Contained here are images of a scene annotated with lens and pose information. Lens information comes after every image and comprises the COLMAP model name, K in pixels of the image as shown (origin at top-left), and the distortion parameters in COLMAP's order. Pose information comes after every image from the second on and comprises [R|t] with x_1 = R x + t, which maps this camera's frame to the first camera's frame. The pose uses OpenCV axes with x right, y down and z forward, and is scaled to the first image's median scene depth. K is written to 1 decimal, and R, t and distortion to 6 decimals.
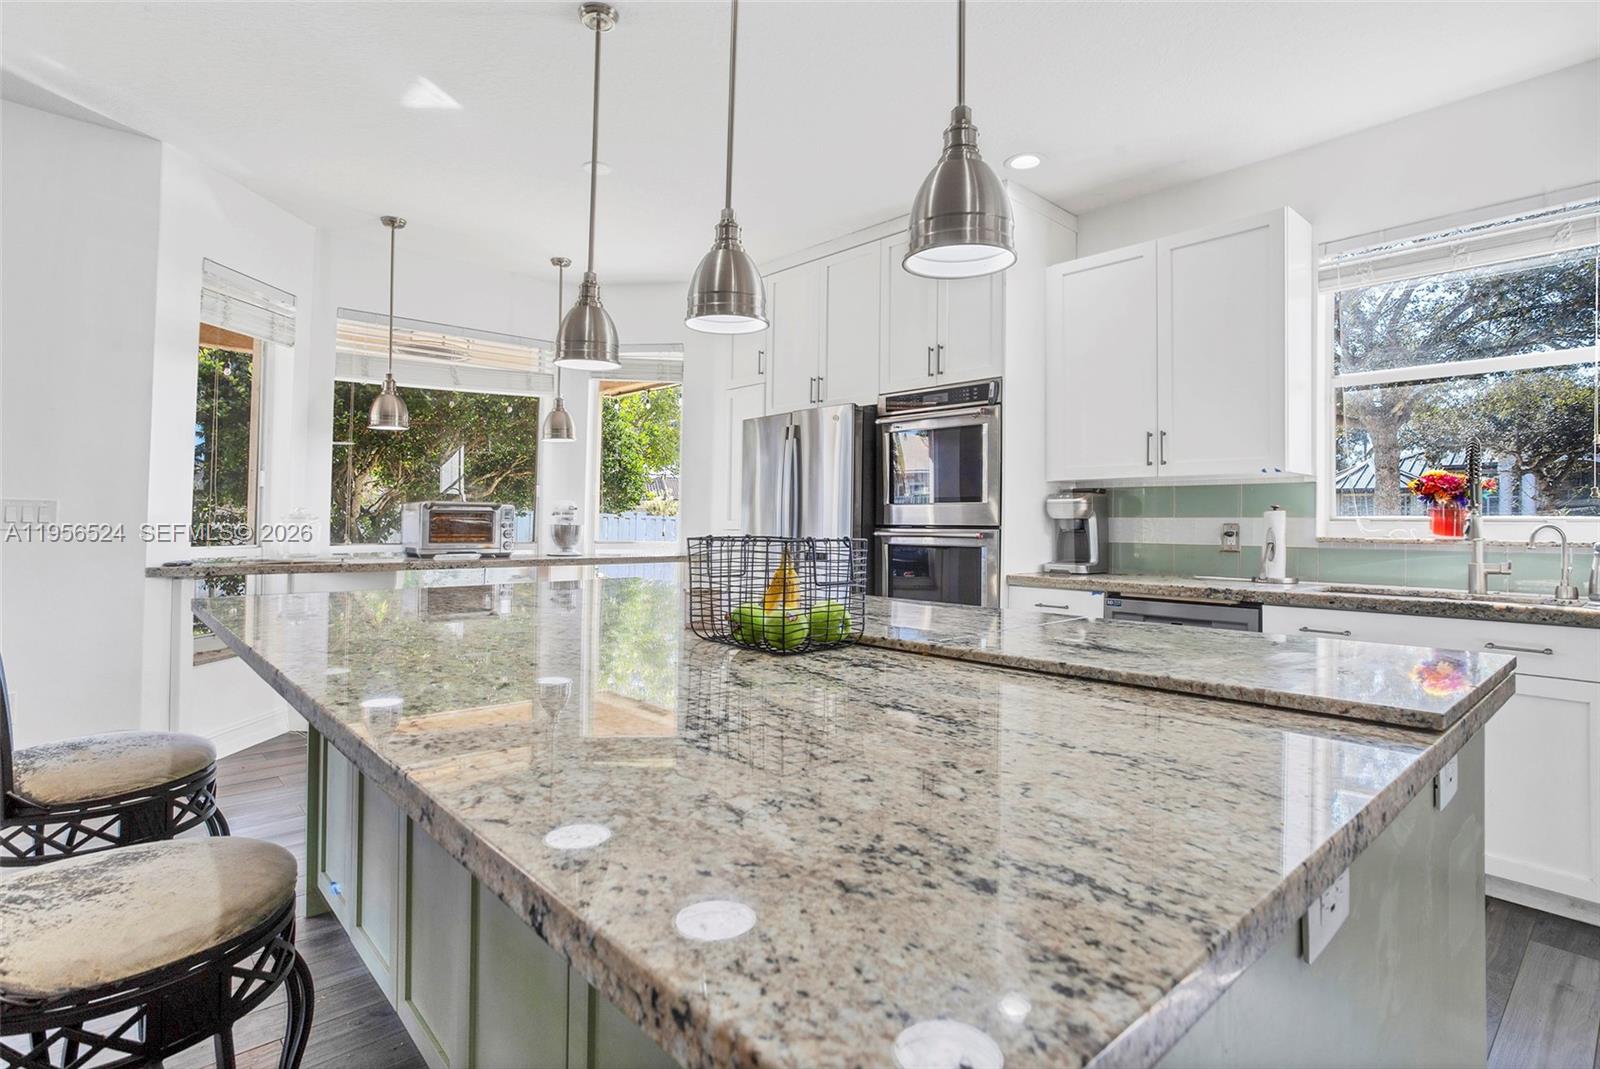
lens RADIAL K [[801.7, 0, 830.9], [0, 801.7, 451.7], [0, 0, 1]] dist [-0.069643, 0.042877]
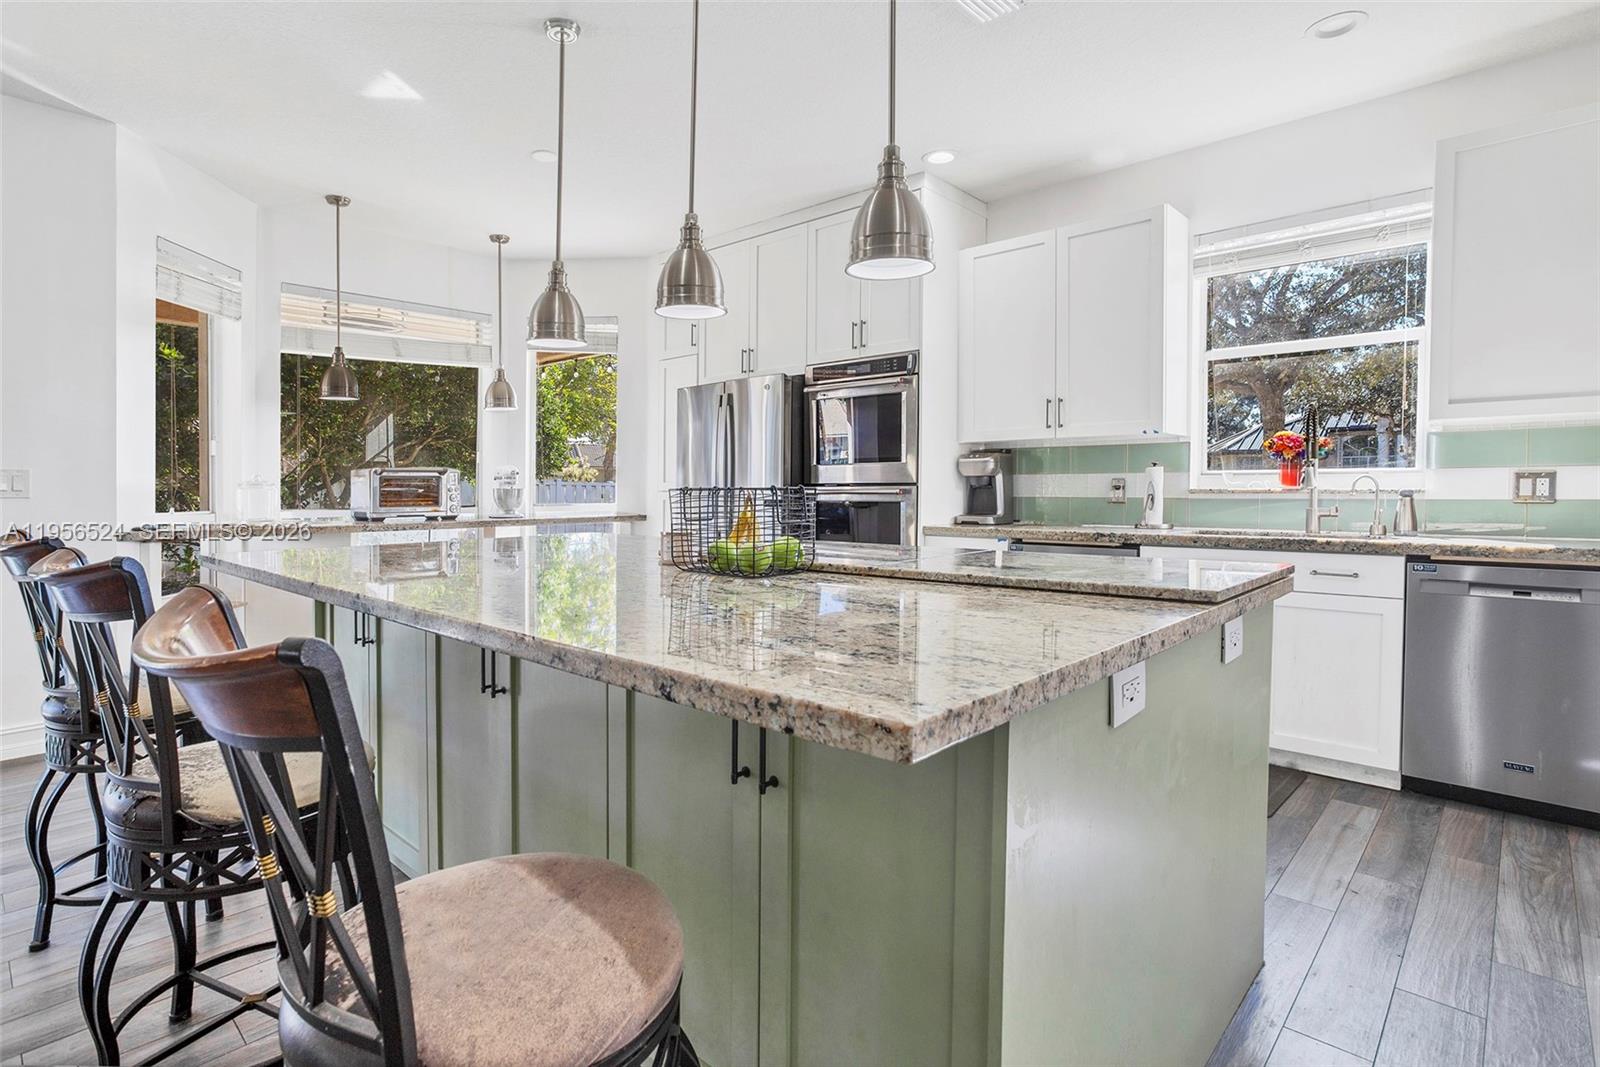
lens RADIAL K [[817.6, 0, 762.2], [0, 817.6, 447.9], [0, 0, 1]] dist [-0.055755, 0.027511]
pose [[0.999631, -0.007442, 0.026124, -0.038861], [0.006453, 0.999266, 0.037749, -0.001431], [-0.026385, -0.037567, 0.998946, -0.149718]]
